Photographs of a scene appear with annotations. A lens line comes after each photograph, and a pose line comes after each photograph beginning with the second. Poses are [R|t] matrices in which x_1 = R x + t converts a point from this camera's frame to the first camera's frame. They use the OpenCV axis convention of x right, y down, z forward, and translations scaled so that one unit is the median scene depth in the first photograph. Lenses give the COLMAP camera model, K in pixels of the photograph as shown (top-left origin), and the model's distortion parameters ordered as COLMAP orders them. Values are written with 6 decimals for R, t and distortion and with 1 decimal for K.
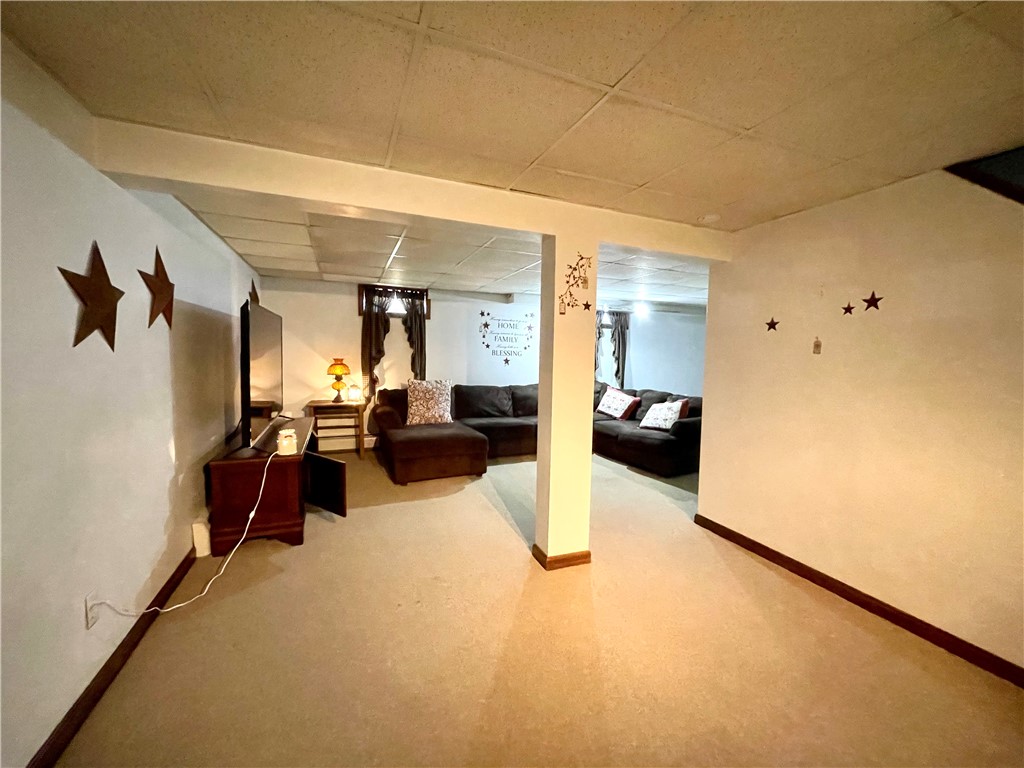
lens RADIAL K [[413.2, 0, 511.9], [0, 413.2, 381.6], [0, 0, 1]] dist [-0.002697, -0.000124]
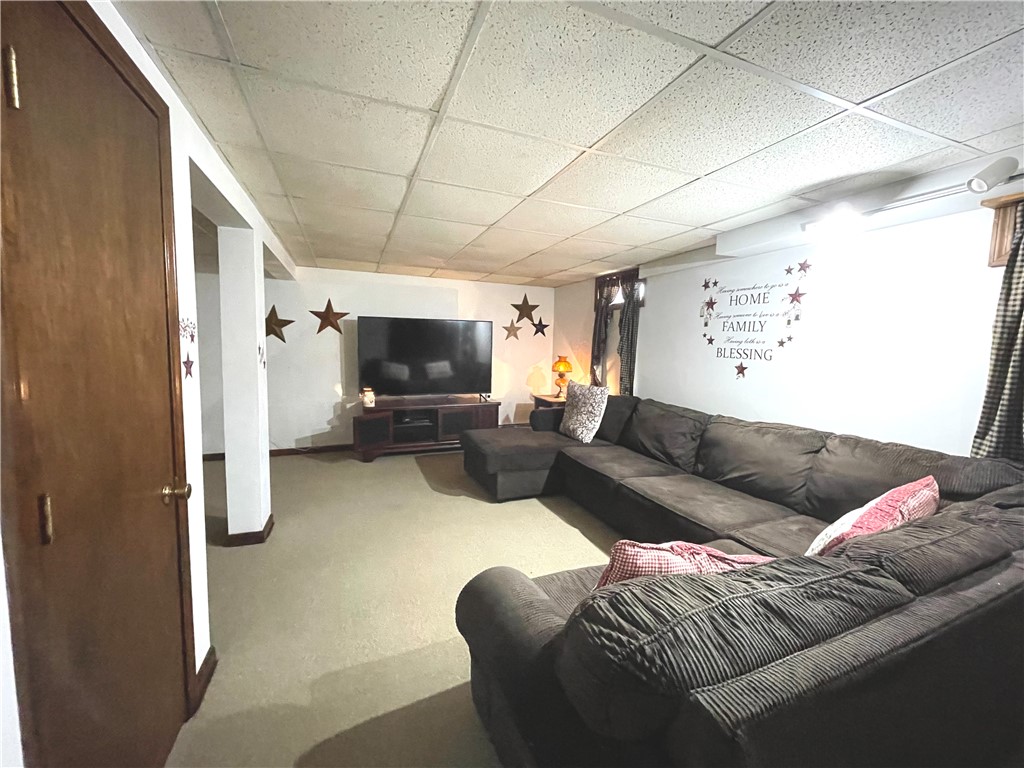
lens RADIAL K [[413.2, 0, 513.4], [0, 413.2, 384.2], [0, 0, 1]] dist [-0.002697, -0.000124]
pose [[-0.017879, 0.072815, -0.997185, 0.517941], [-0.097782, 0.992436, 0.074222, -0.042860], [0.995047, 0.098833, -0.010624, 0.749601]]
